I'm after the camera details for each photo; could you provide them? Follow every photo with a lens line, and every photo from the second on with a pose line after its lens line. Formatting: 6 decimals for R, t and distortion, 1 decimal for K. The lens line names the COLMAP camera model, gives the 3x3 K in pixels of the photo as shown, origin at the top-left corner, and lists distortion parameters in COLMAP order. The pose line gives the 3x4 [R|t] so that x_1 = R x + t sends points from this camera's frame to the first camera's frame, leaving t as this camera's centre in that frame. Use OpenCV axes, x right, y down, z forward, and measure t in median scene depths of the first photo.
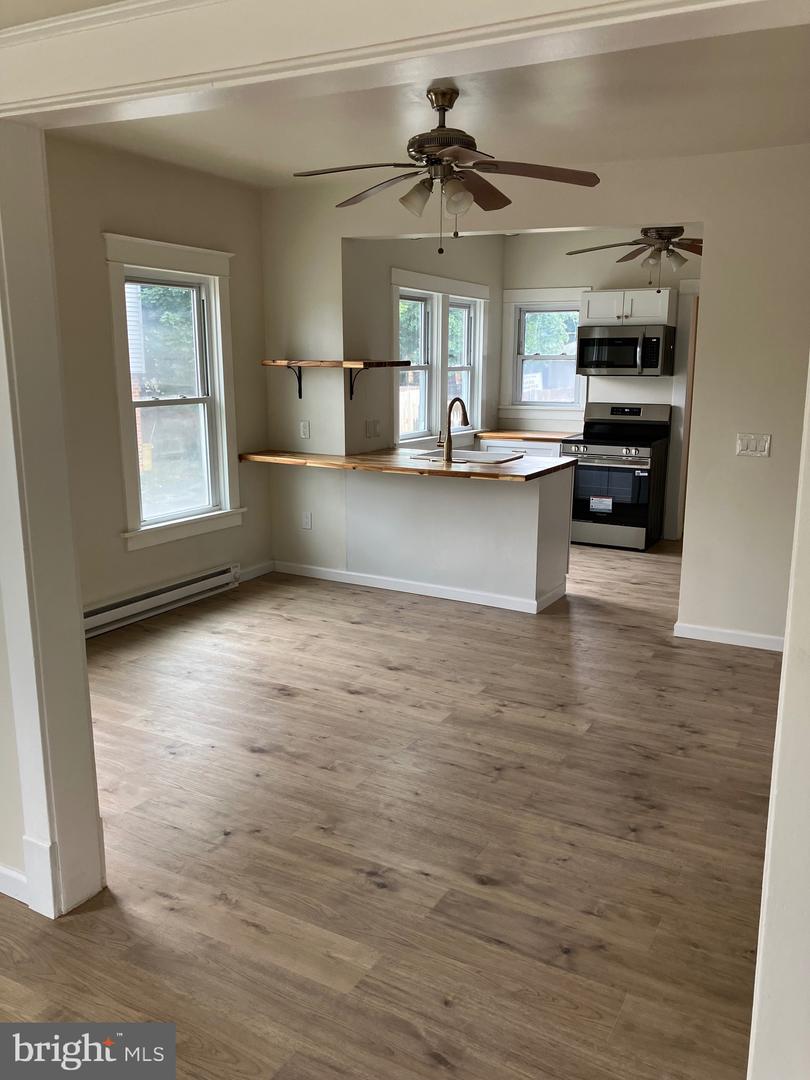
lens RADIAL K [[873.7, 0, 405.0], [0, 873.7, 540.0], [0, 0, 1]] dist [0.134245, -0.460009]
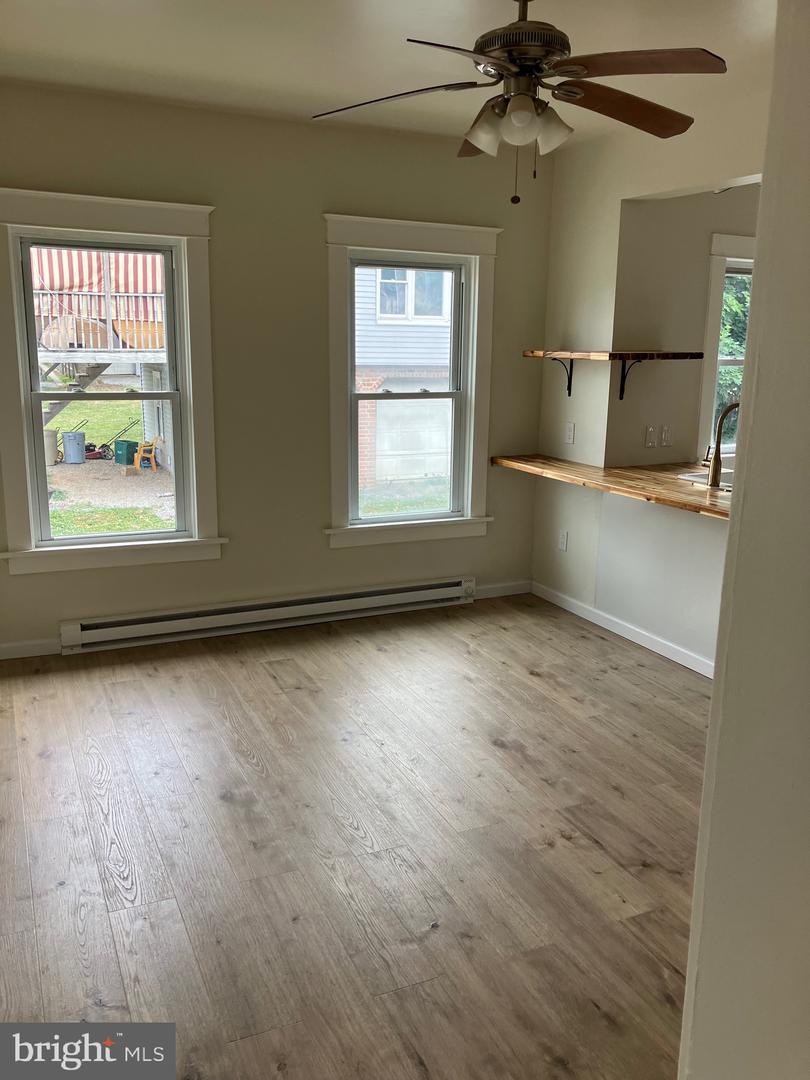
lens RADIAL K [[871.9, 0, 406.4], [0, 871.9, 556.4], [0, 0, 1]] dist [0.011007, 0.002365]
pose [[0.807022, 0.148081, -0.571653, 0.258987], [-0.129705, 0.988858, 0.073046, -0.050679], [0.576101, 0.015196, 0.817237, 0.228761]]
